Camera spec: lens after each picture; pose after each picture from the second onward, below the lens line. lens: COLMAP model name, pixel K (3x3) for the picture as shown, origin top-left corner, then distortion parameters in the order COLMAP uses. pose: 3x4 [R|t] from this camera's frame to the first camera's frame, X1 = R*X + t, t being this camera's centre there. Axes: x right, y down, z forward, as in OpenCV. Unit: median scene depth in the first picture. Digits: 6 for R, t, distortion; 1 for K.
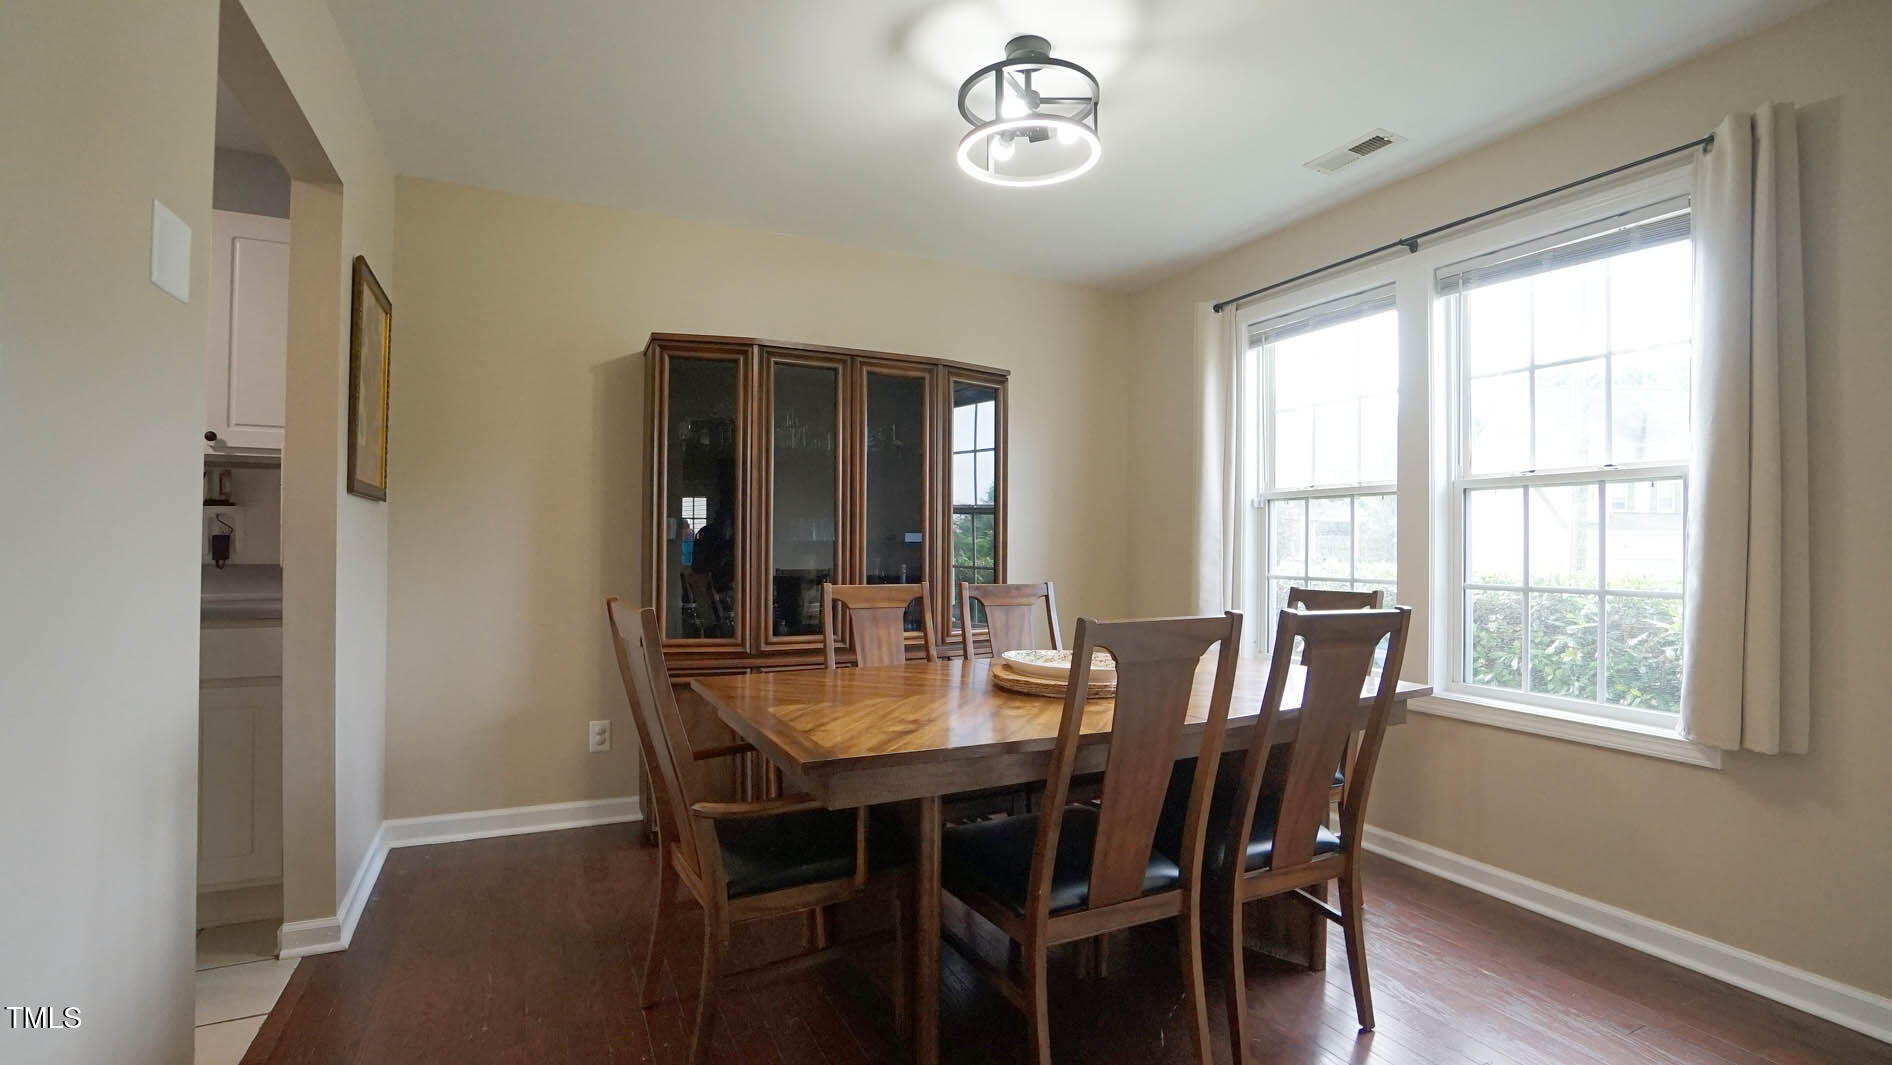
lens RADIAL K [[834.9, 0, 940.0], [0, 834.9, 542.4], [0, 0, 1]] dist [-0.061250, 0.021223]
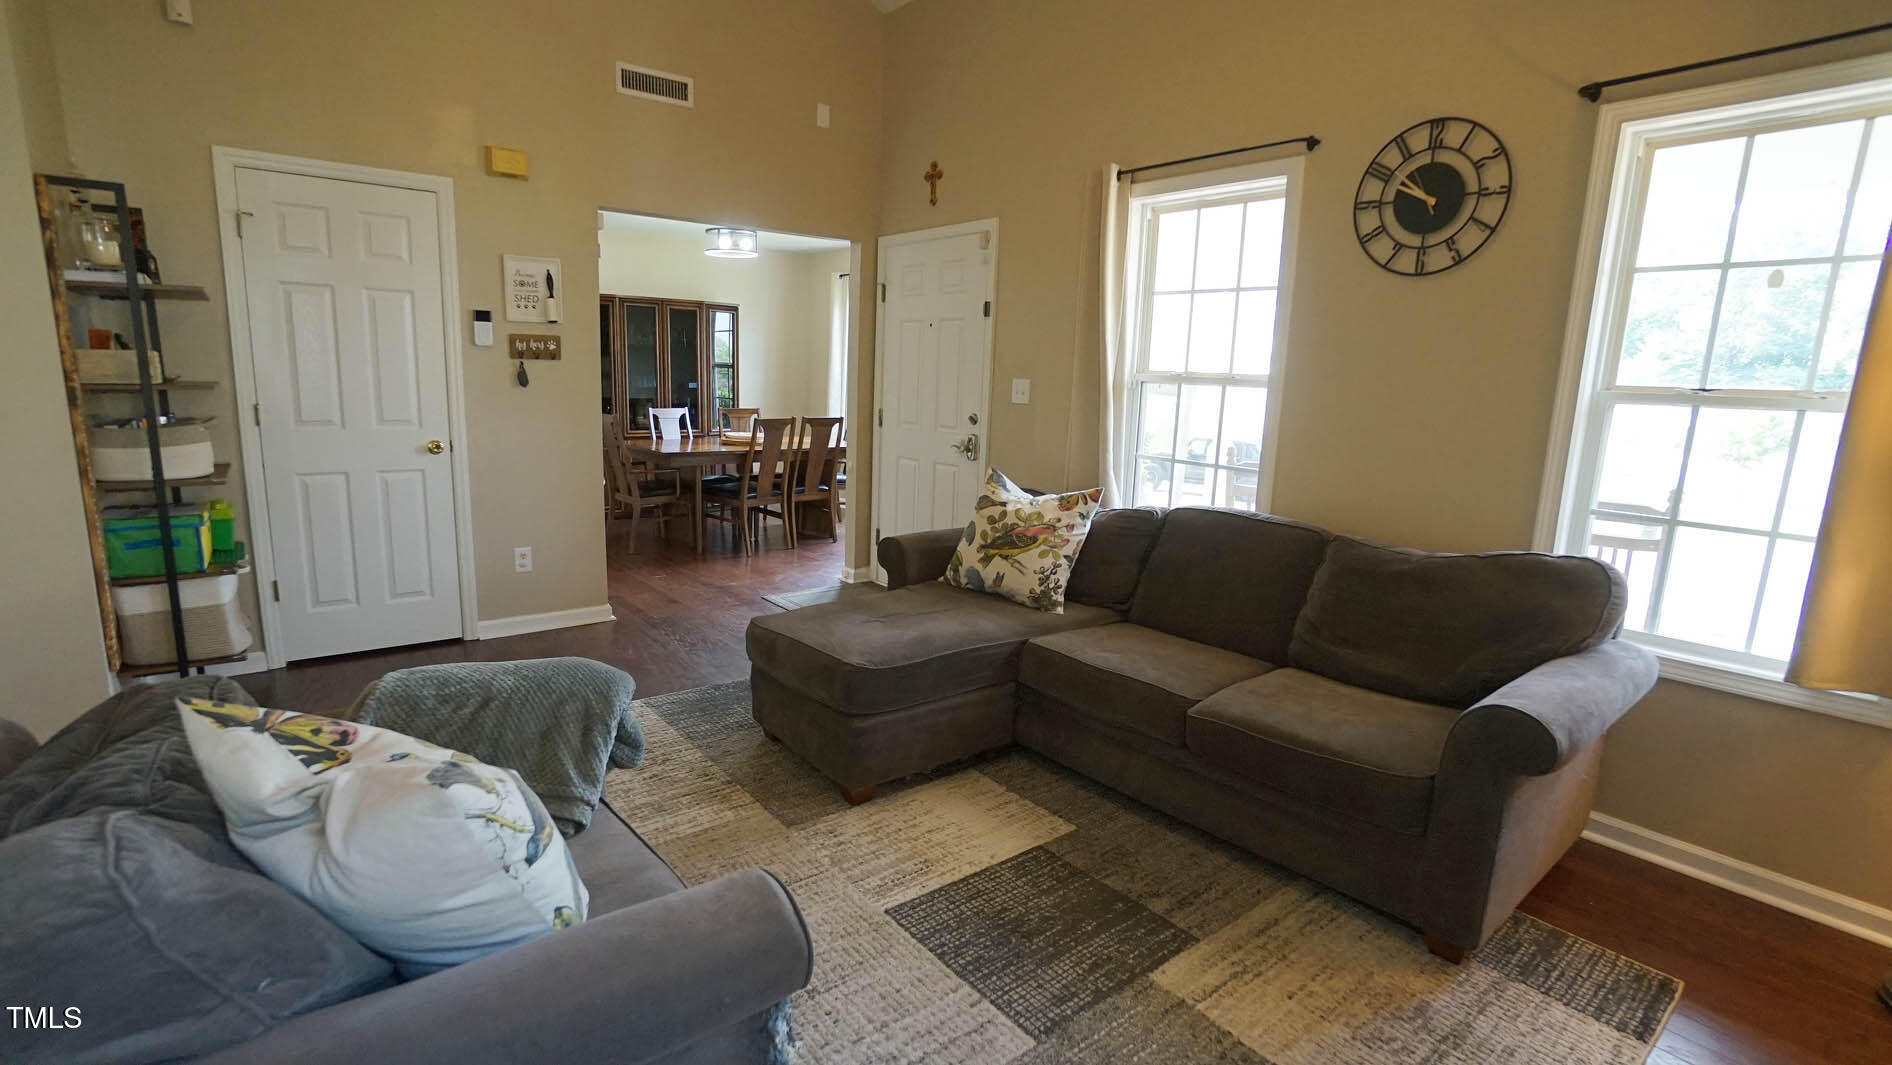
lens RADIAL K [[877.1, 0, 933.0], [0, 877.1, 537.2], [0, 0, 1]] dist [-0.050541, 0.018650]
pose [[0.974510, -0.017406, 0.223670, 0.075918], [-0.026798, 0.980816, 0.193085, -0.088284], [-0.222740, -0.194157, 0.955348, -1.680711]]
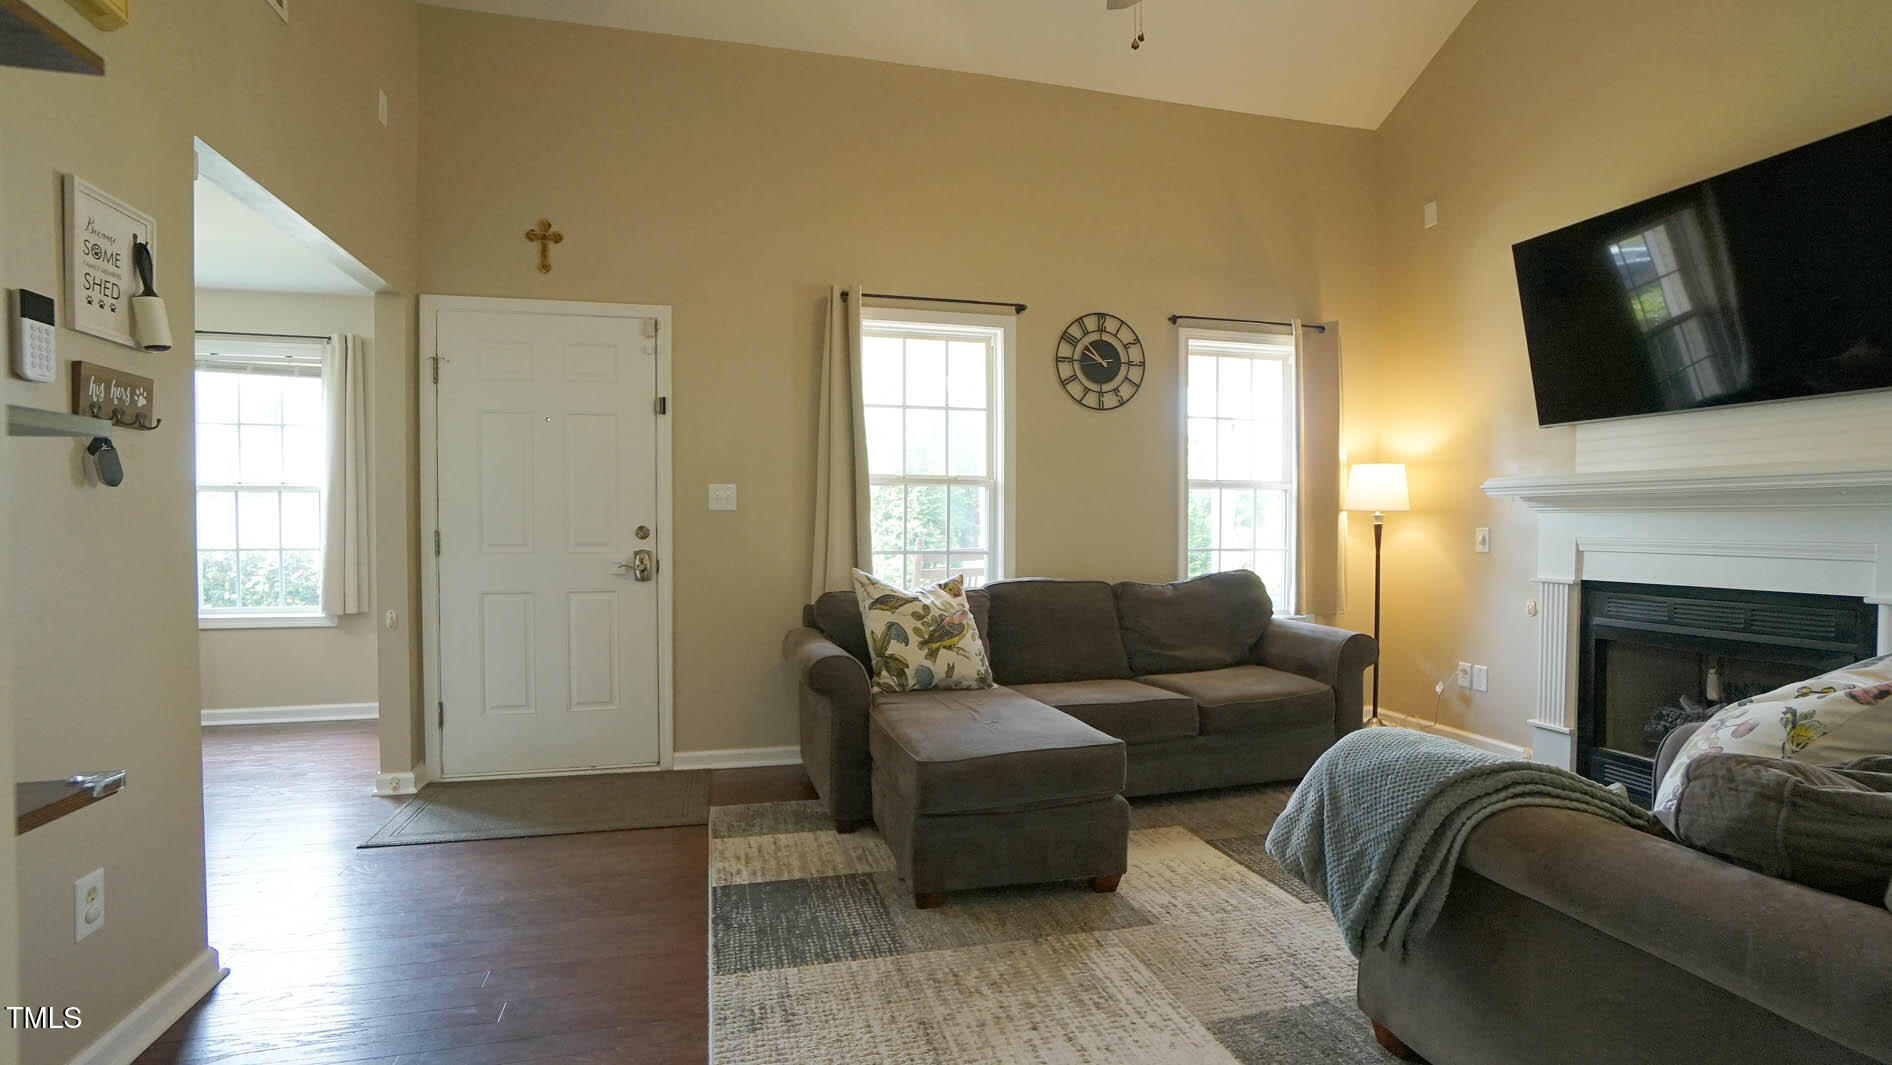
lens RADIAL K [[877.1, 0, 940.5], [0, 877.1, 542.5], [0, 0, 1]] dist [-0.050541, 0.018650]
pose [[0.192857, -0.027759, 0.980834, -0.747718], [-0.002944, 0.999579, 0.028868, -0.015276], [-0.981222, -0.008455, 0.192694, -0.796440]]
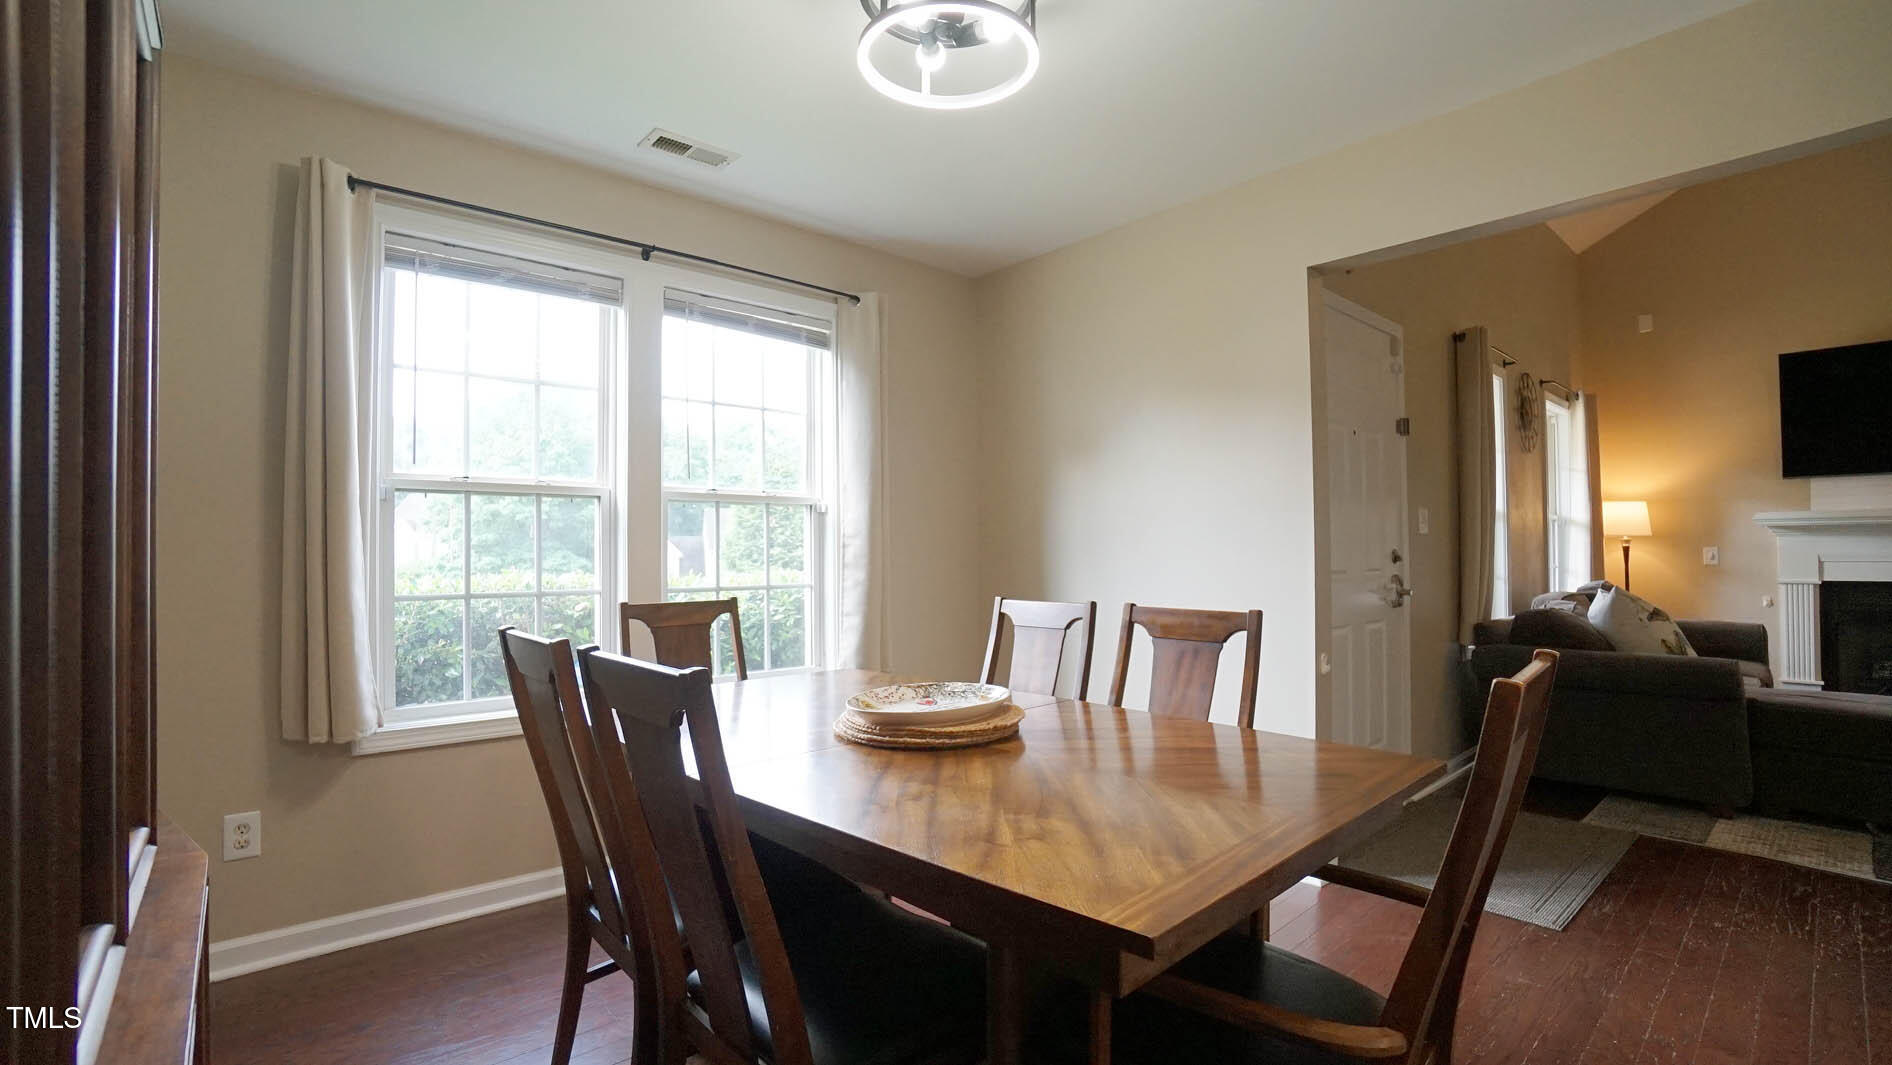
lens RADIAL K [[834.9, 0, 935.2], [0, 834.9, 541.4], [0, 0, 1]] dist [-0.061250, 0.021223]
pose [[-0.265515, 0.012355, 0.964028, -0.499666], [0.002937, 0.999924, -0.012006, 0.002170], [-0.964102, -0.000357, -0.265531, 0.957858]]
